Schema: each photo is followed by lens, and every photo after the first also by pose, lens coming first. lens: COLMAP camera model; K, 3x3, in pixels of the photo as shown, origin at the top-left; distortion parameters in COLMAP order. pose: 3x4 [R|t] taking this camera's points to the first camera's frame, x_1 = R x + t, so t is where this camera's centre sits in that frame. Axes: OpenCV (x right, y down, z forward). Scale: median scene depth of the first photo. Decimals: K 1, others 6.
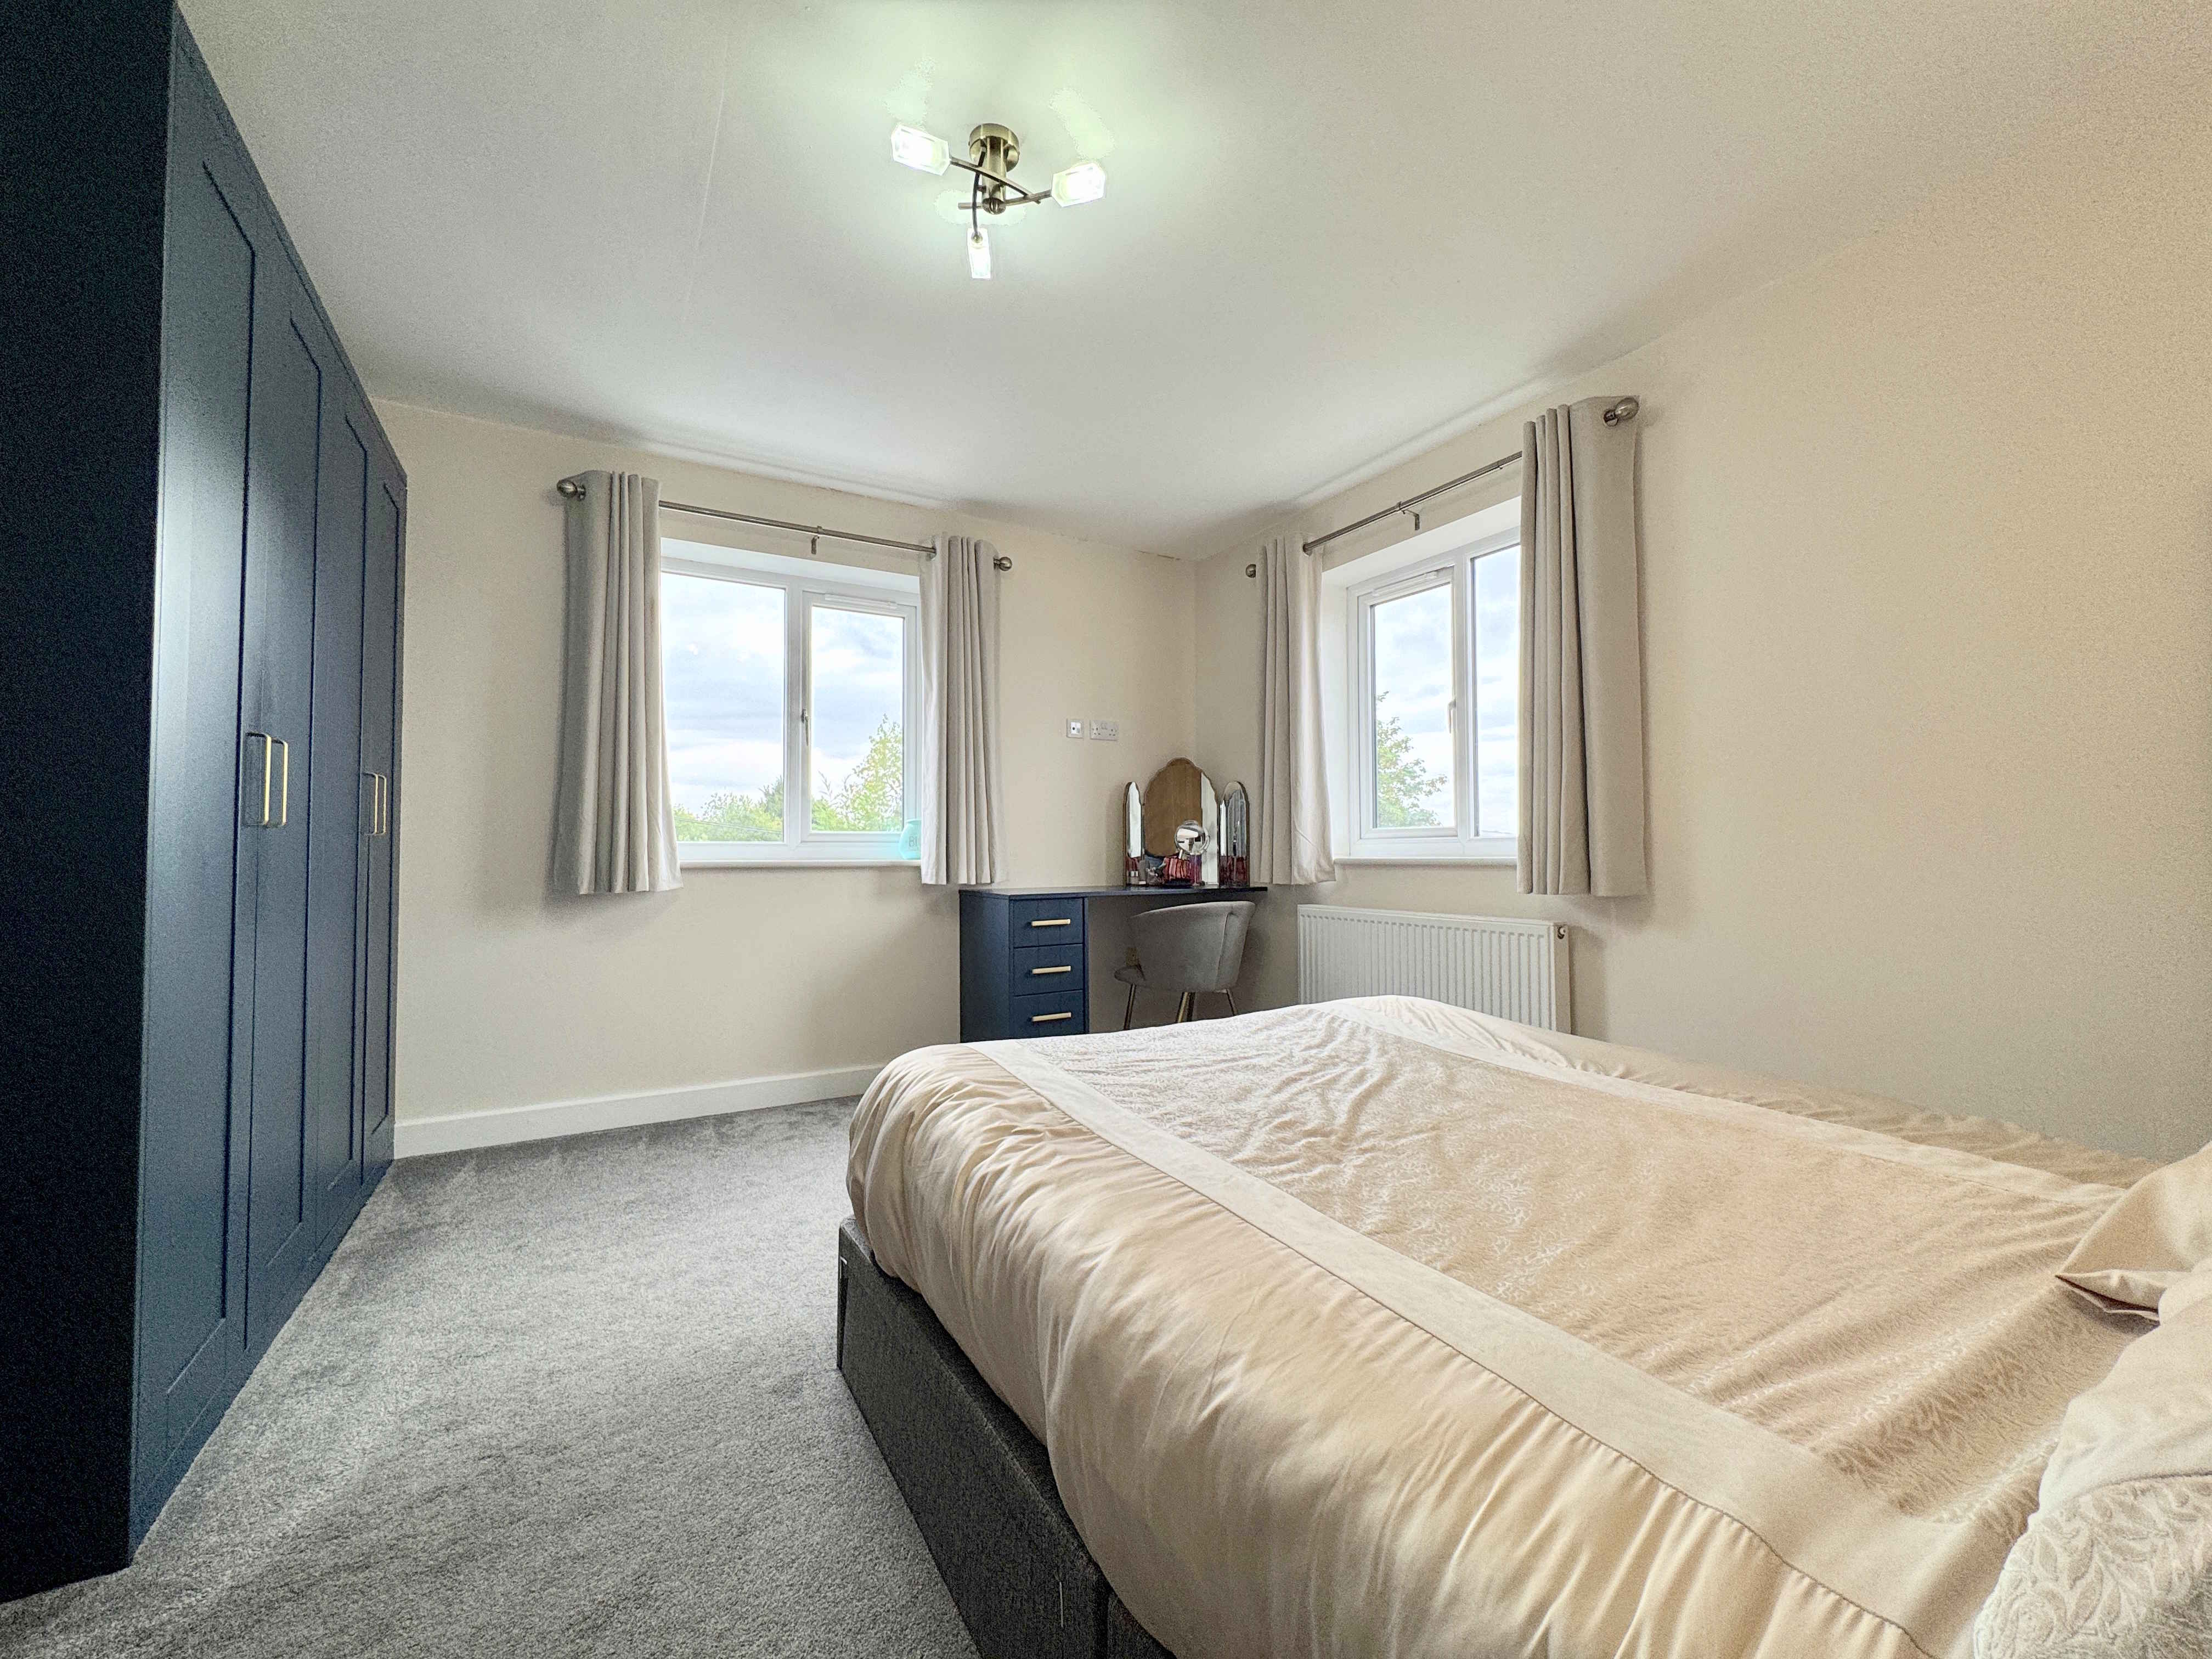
lens RADIAL K [[886.9, 0, 1112.3], [0, 886.9, 827.5], [0, 0, 1]] dist [0.007404, -0.000912]
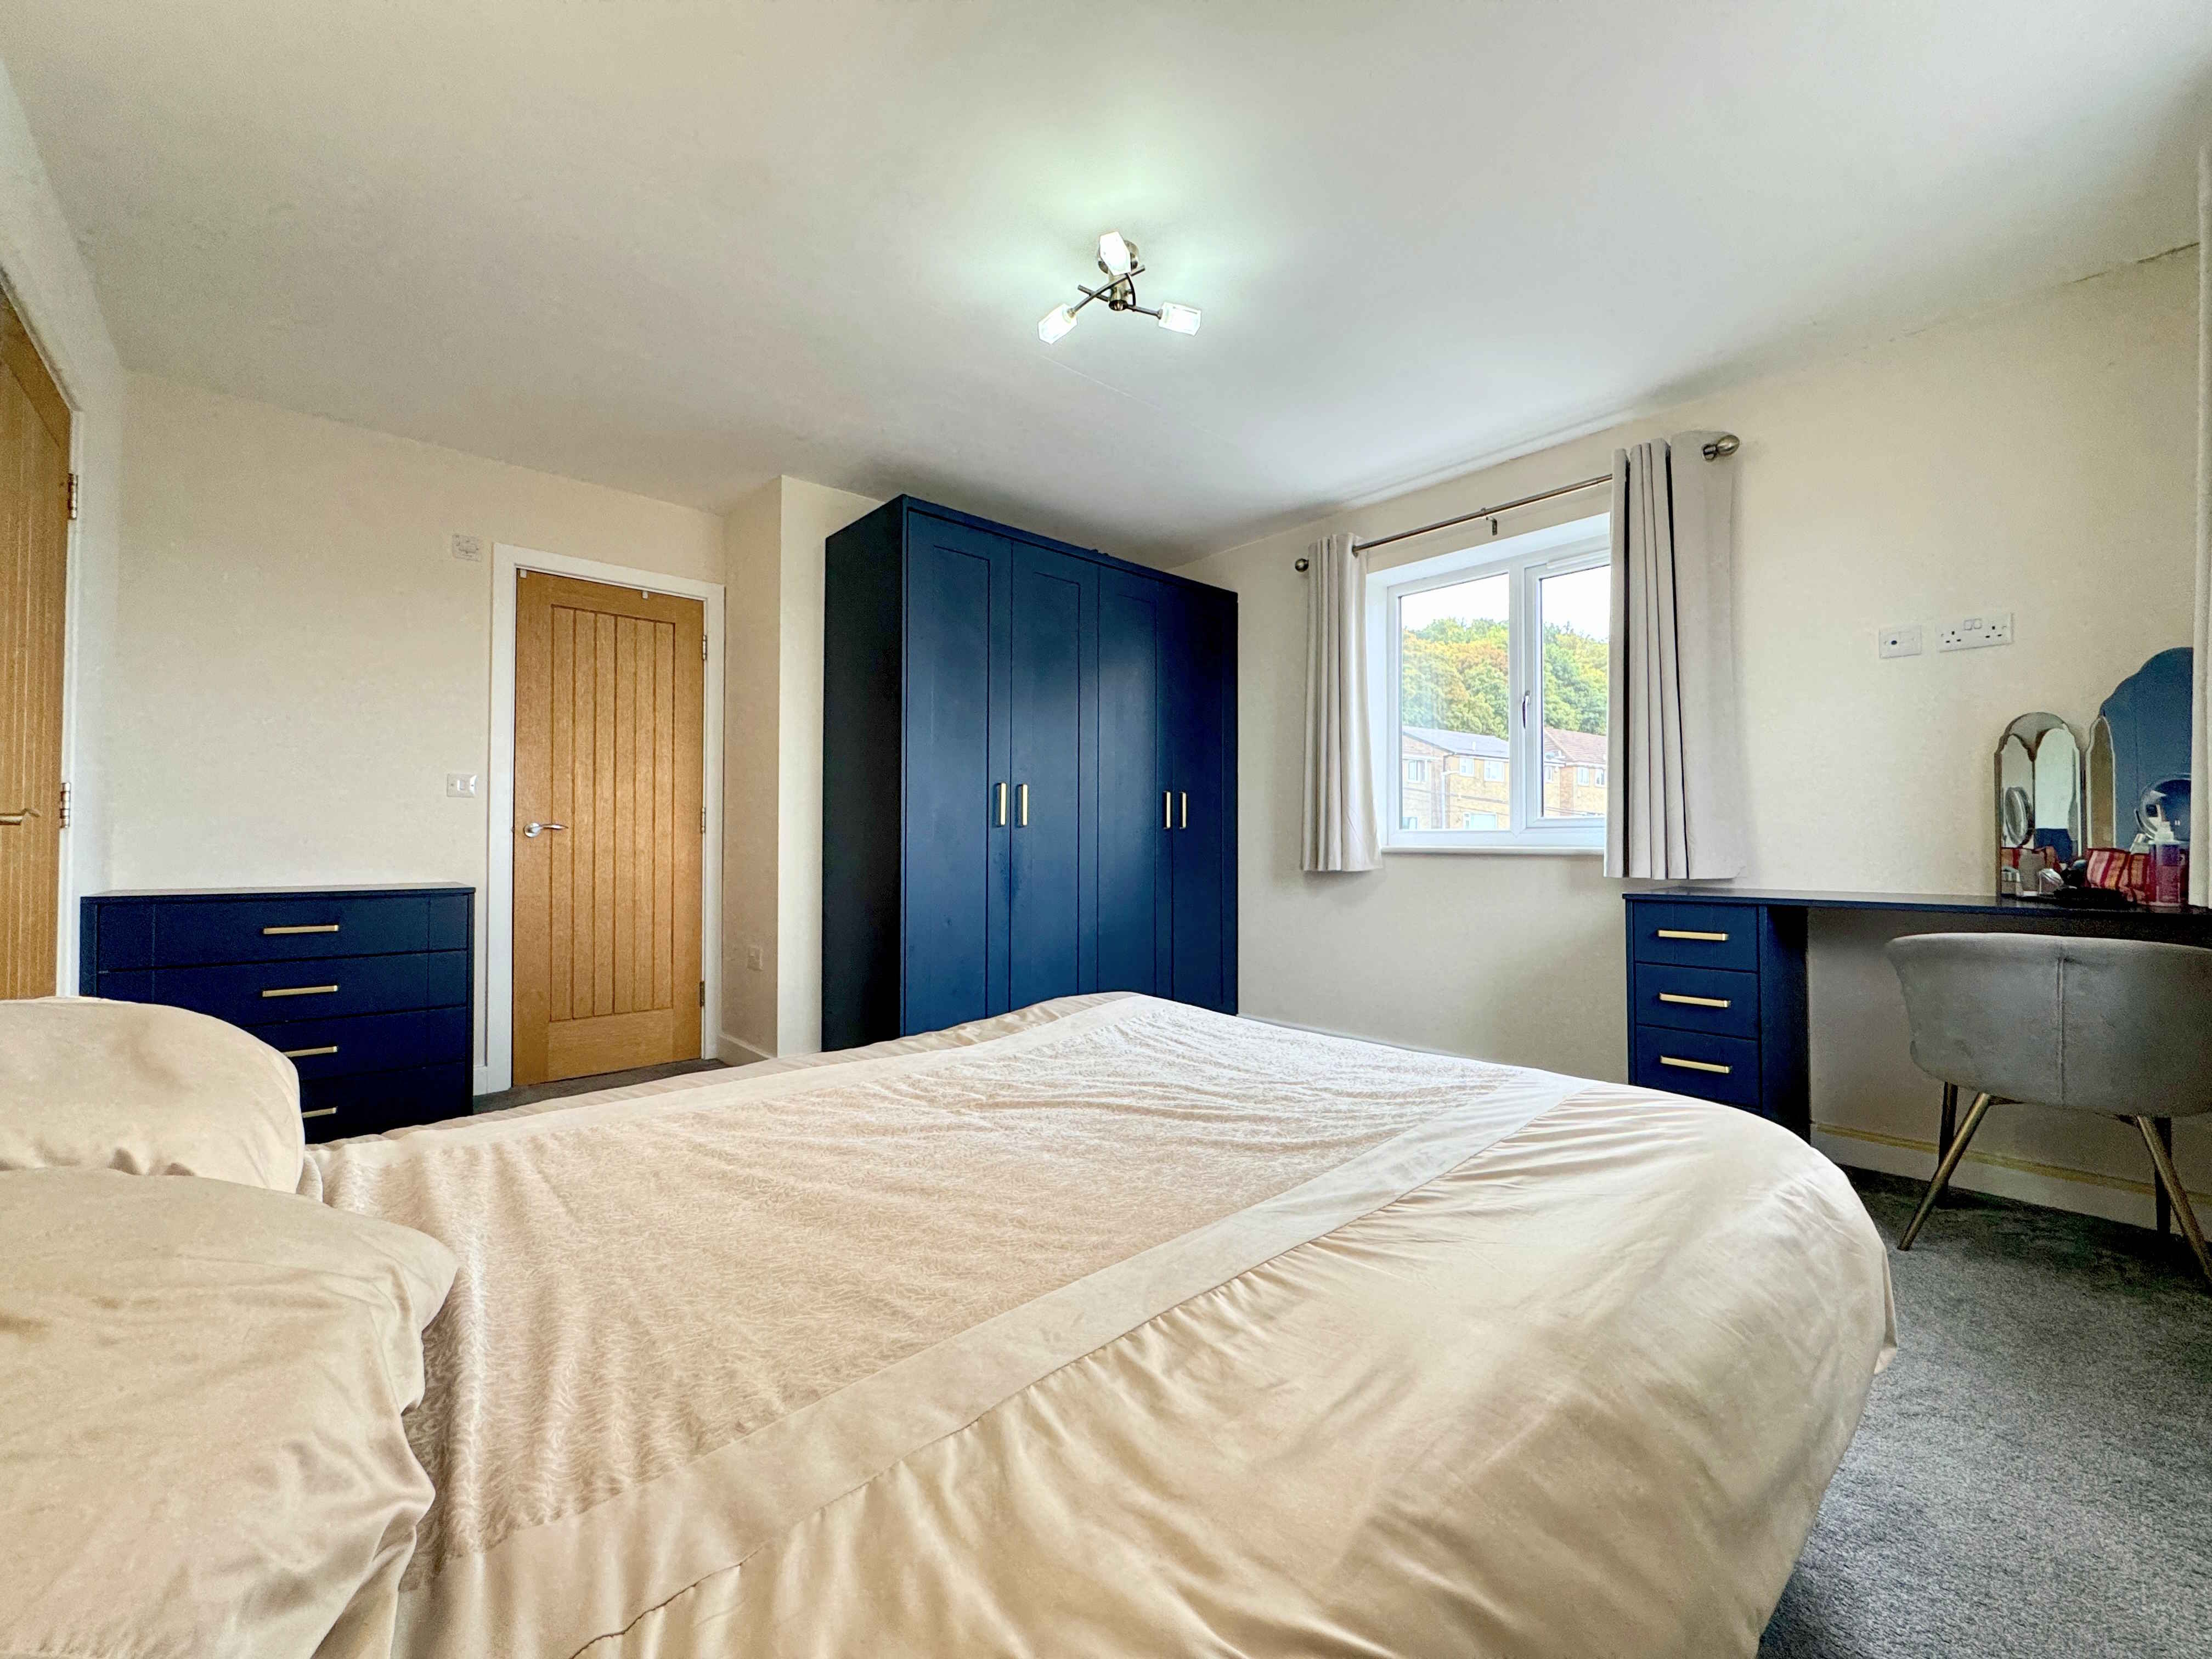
lens RADIAL K [[886.9, 0, 1106.0], [0, 886.9, 832.3], [0, 0, 1]] dist [0.007404, -0.000912]
pose [[0.189568, -0.006085, -0.981849, 0.592841], [0.026104, 0.999659, -0.001156, 0.011036], [0.981521, -0.025411, 0.189662, 0.418193]]
